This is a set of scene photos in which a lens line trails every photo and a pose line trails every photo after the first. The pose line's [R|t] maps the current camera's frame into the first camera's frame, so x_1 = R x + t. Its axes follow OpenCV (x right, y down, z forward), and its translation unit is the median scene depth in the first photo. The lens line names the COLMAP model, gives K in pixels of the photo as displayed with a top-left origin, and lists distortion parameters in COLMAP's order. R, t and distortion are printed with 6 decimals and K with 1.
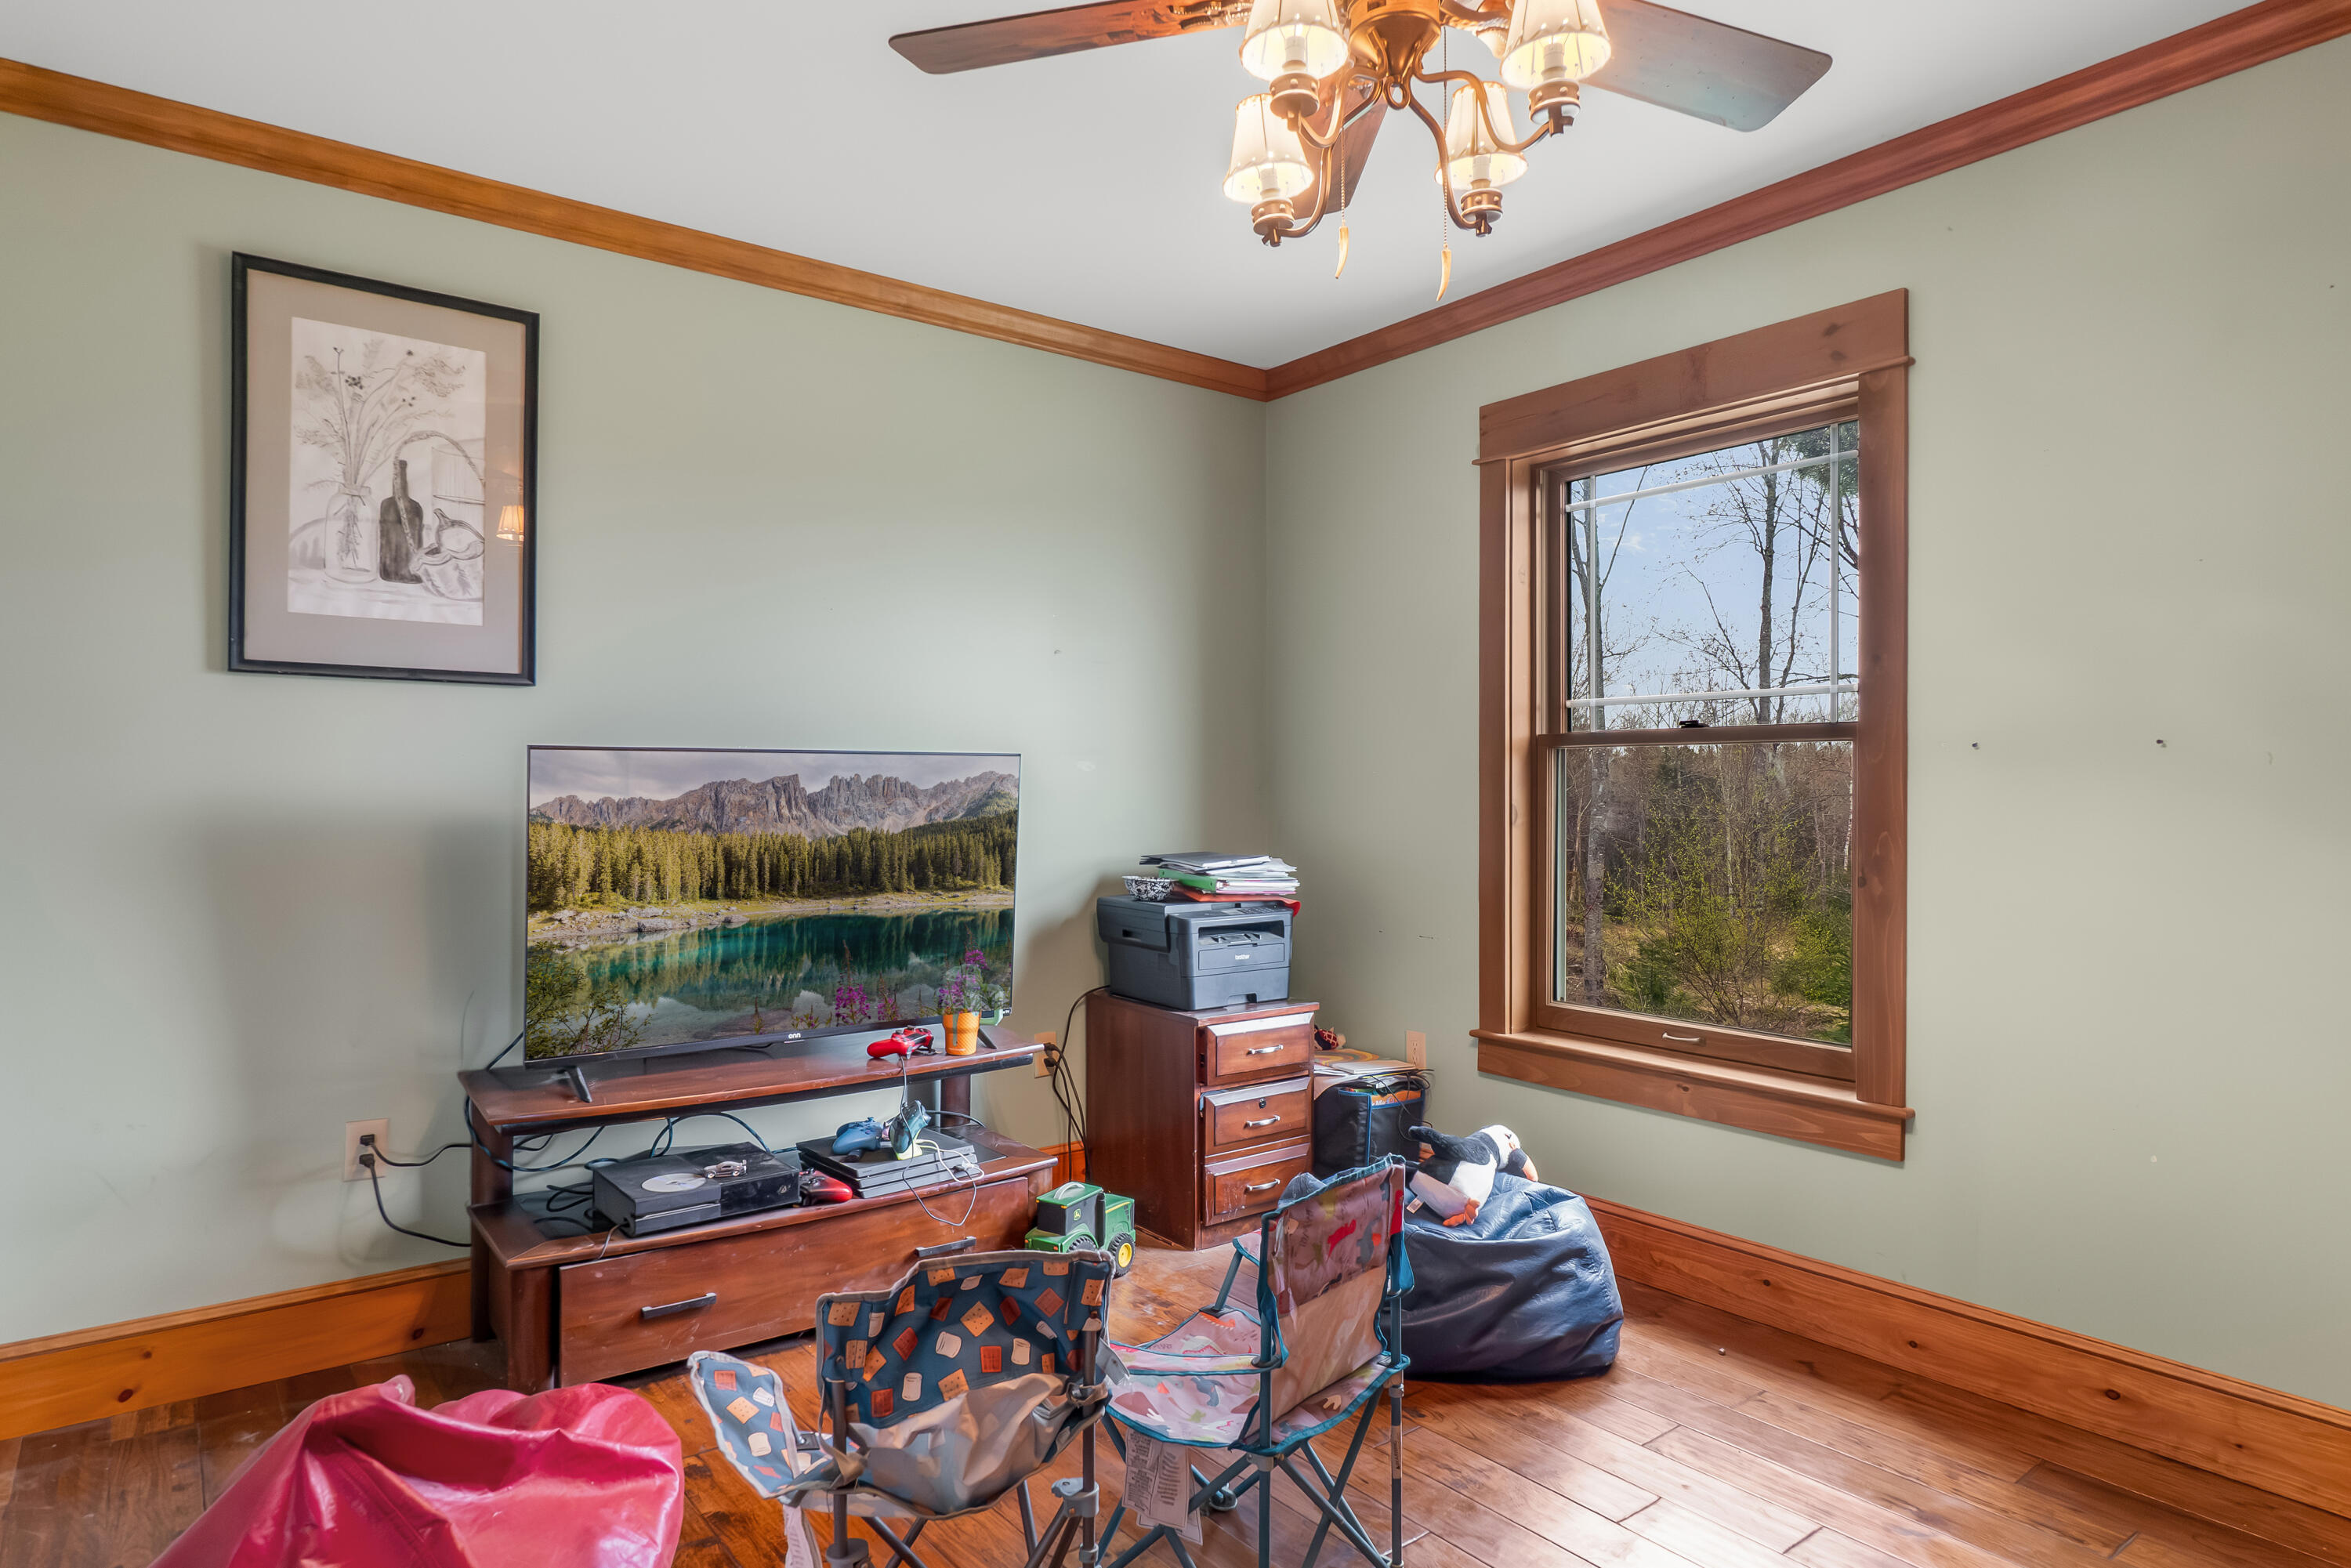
lens RADIAL K [[1374.4, 0, 1177.2], [0, 1374.4, 783.8], [0, 0, 1]] dist [-0.007302, -0.002603]
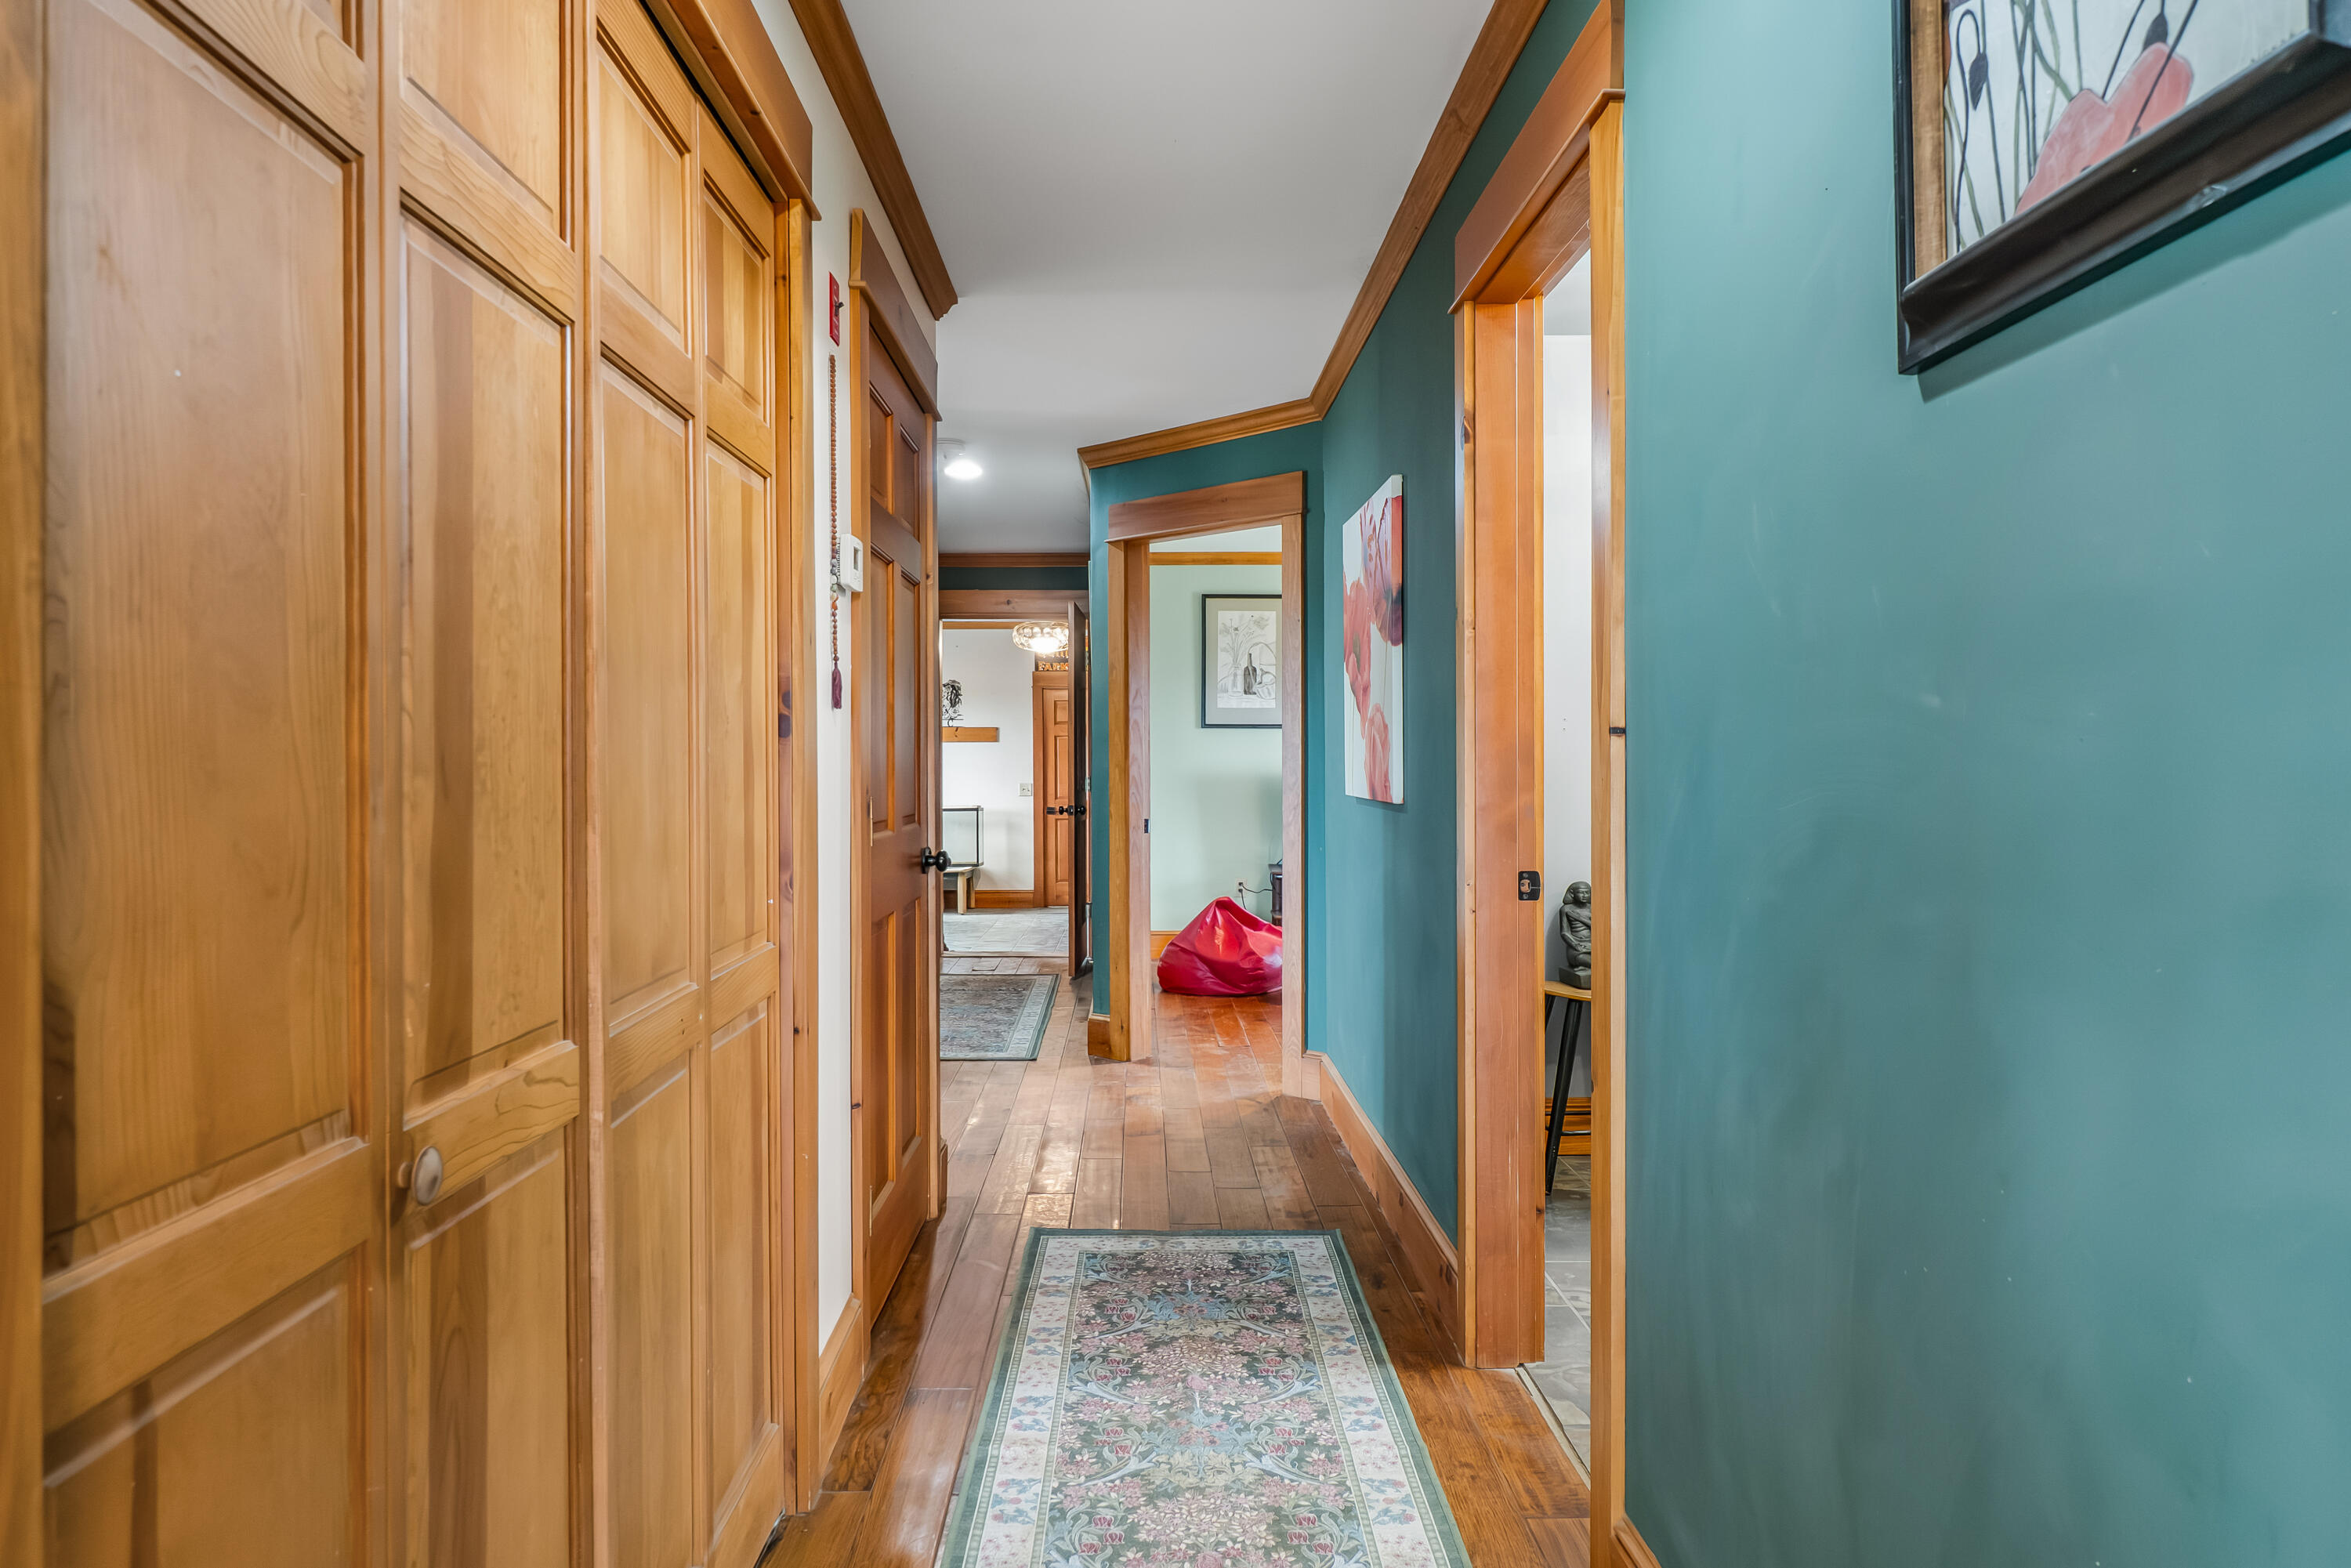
lens RADIAL K [[1429.2, 0, 1173.1], [0, 1429.2, 781.8], [0, 0, 1]] dist [-0.001021, -0.001672]
pose [[0.811794, -0.000371, -0.583944, 1.098463], [0.001199, 0.999999, 0.001031, 0.036423], [0.583943, -0.001537, 0.811793, -1.597640]]
